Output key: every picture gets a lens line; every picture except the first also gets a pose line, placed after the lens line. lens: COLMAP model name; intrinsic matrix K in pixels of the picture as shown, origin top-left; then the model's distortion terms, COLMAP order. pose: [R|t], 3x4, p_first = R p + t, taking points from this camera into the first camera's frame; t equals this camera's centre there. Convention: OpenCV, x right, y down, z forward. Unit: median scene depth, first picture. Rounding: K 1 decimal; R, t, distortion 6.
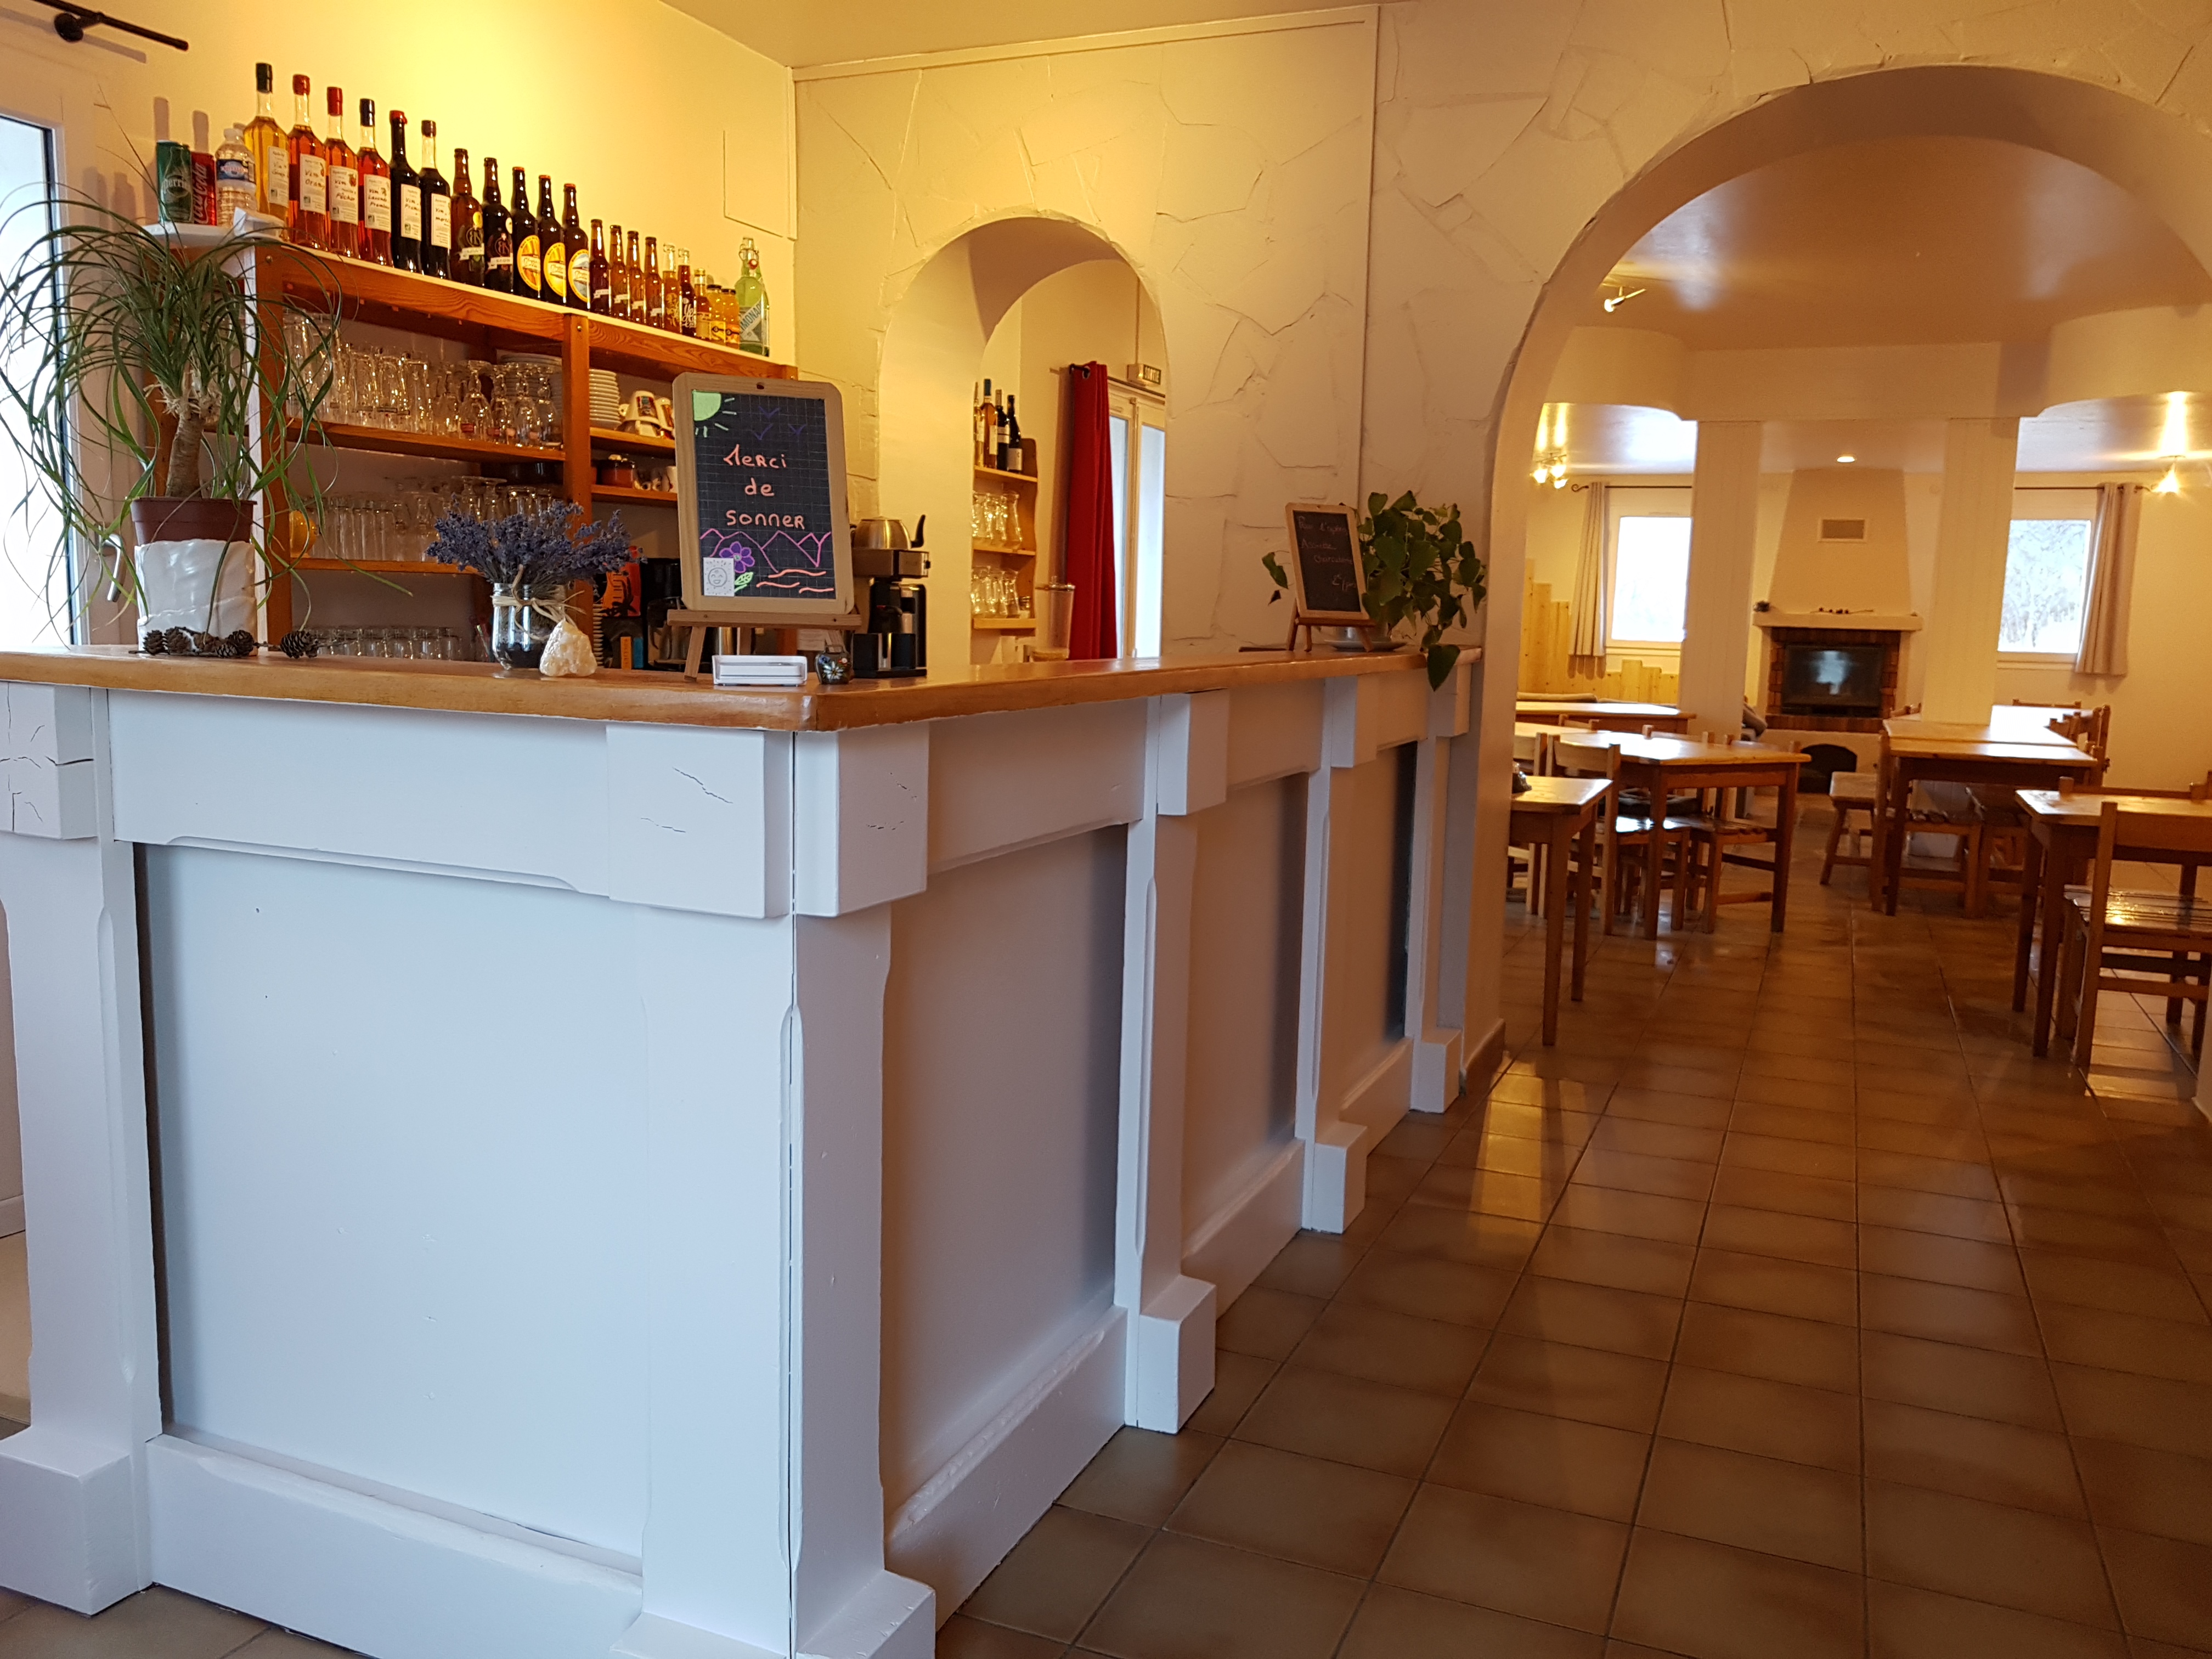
lens RADIAL K [[1739.1, 0, 1105.2], [0, 1739.1, 830.3], [0, 0, 1]] dist [-0.012486, -0.002362]
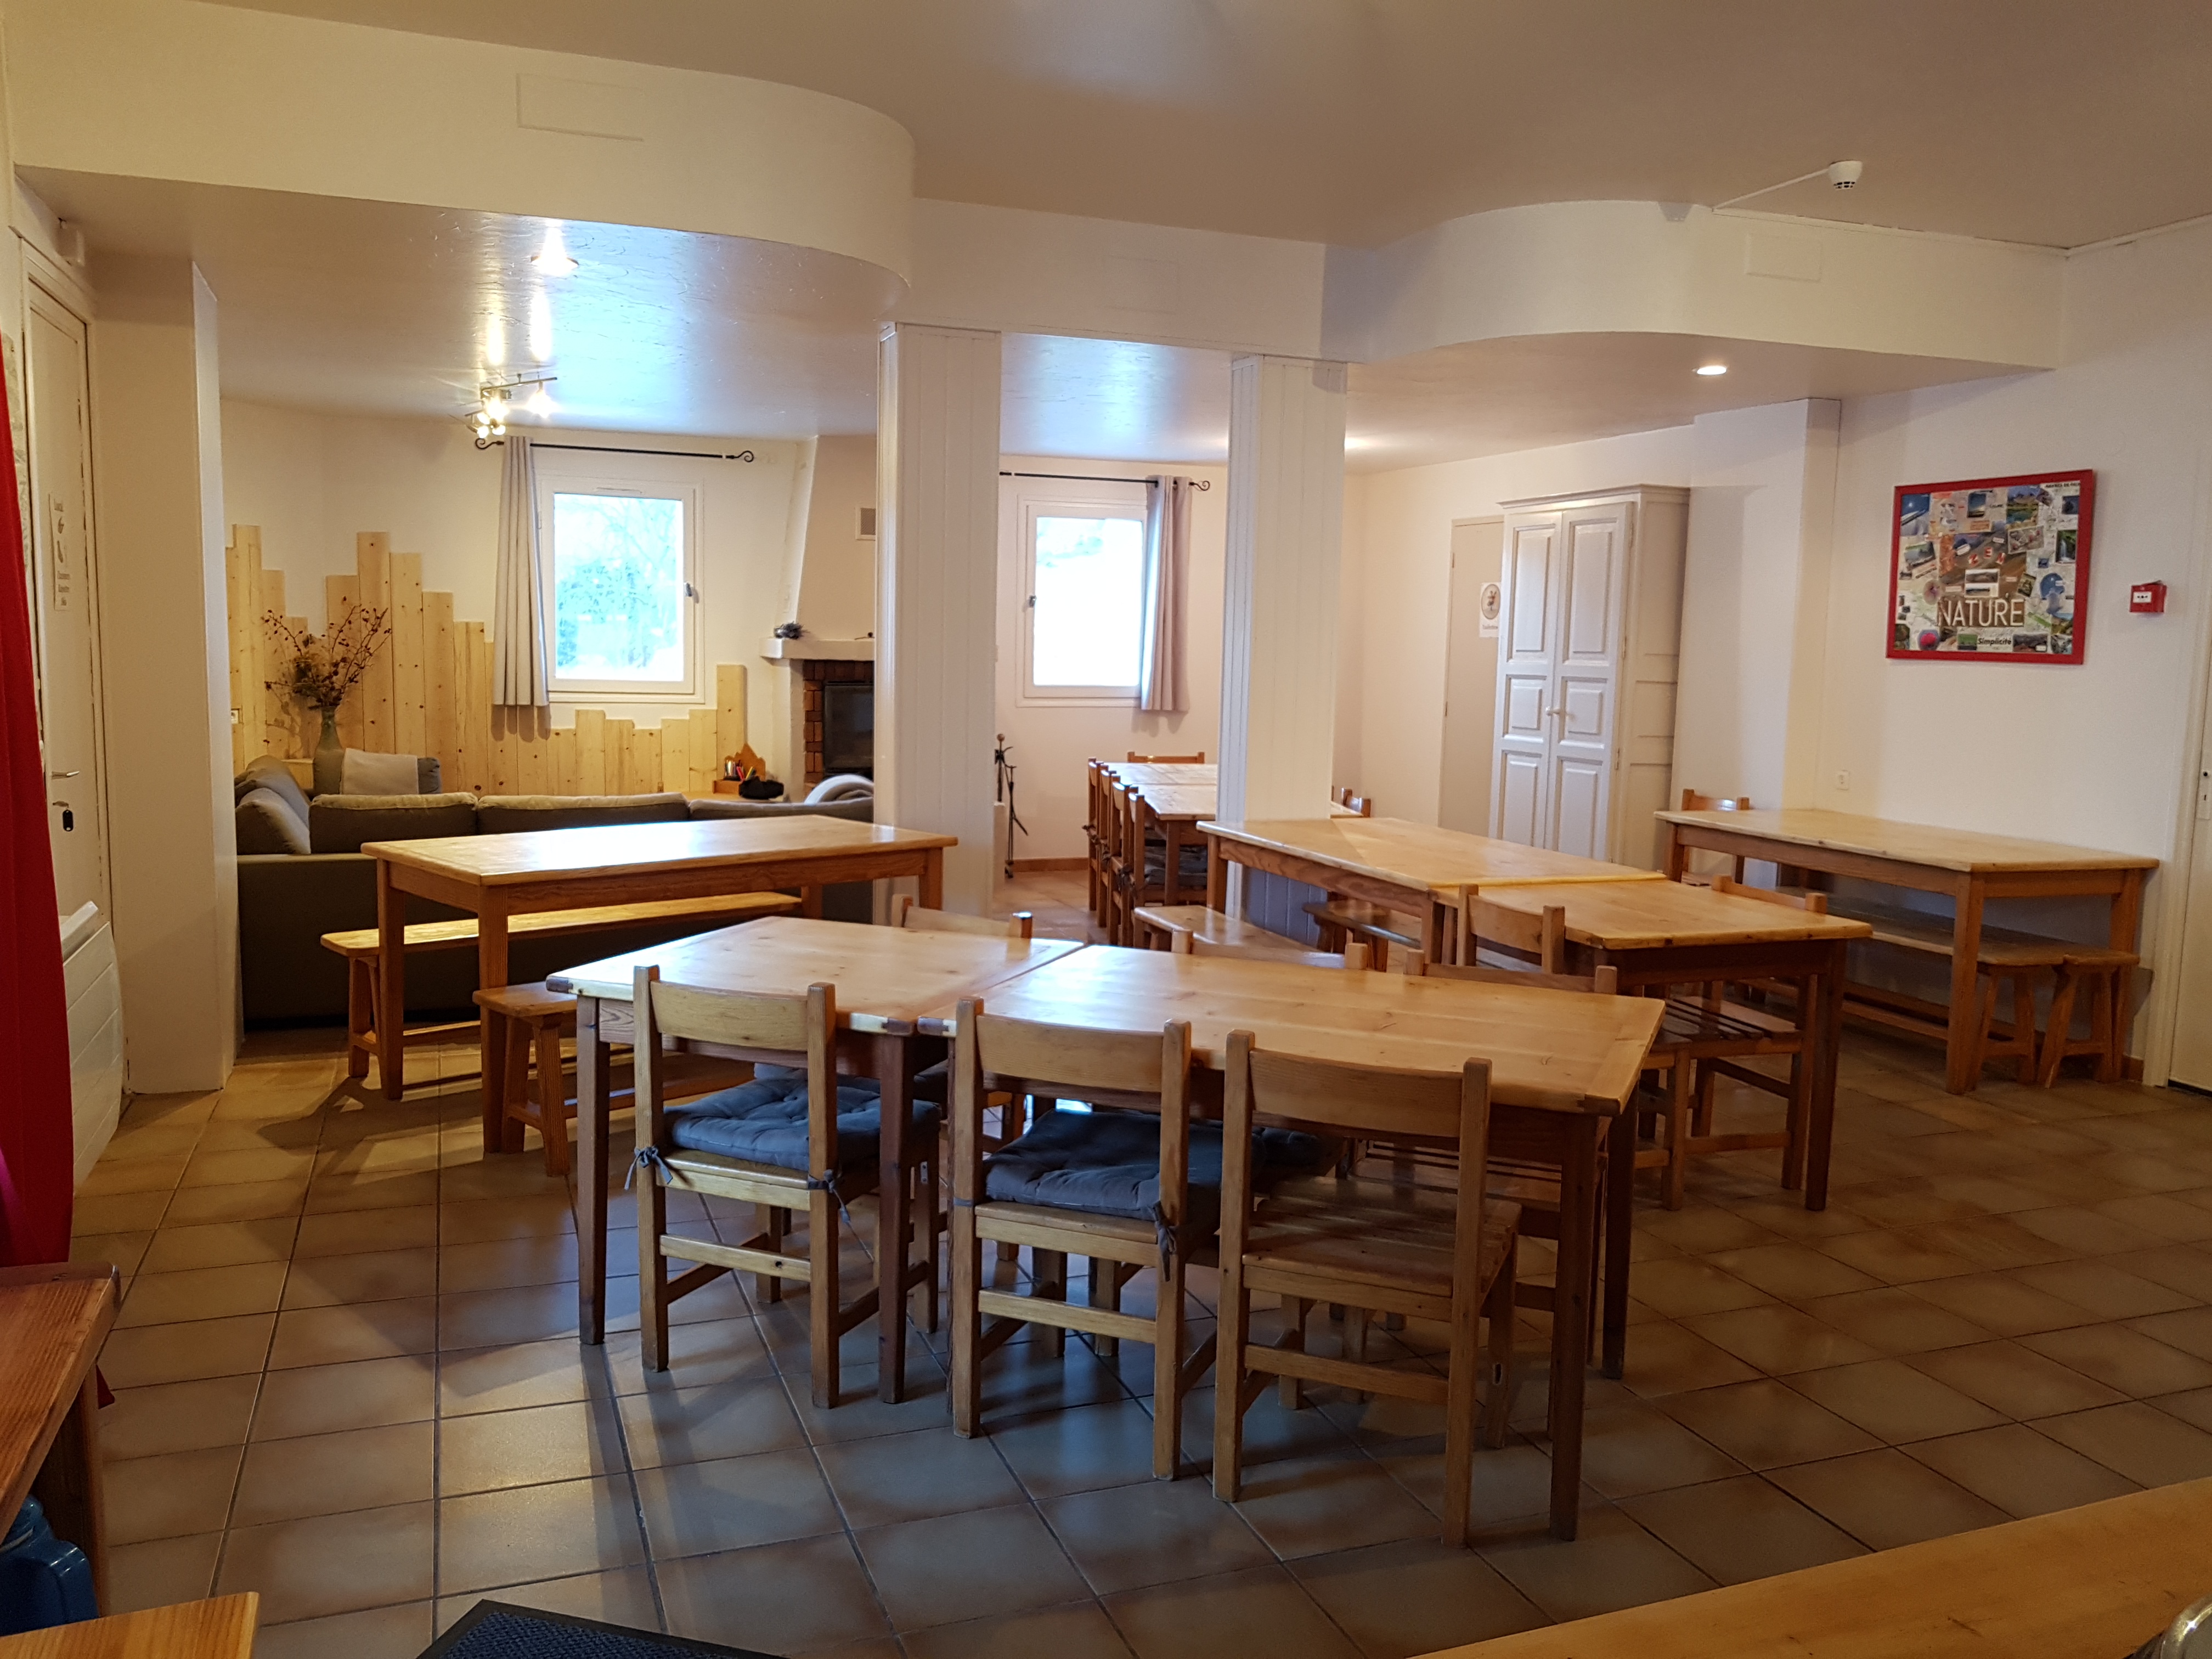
lens RADIAL K [[1739.1, 0, 1105.9], [0, 1739.1, 828.9], [0, 0, 1]] dist [-0.012486, -0.002362]
pose [[0.725146, -0.084036, 0.683448, -0.009988], [0.083174, 0.995948, 0.034211, -0.060870], [-0.683554, 0.032038, 0.729197, 0.395975]]
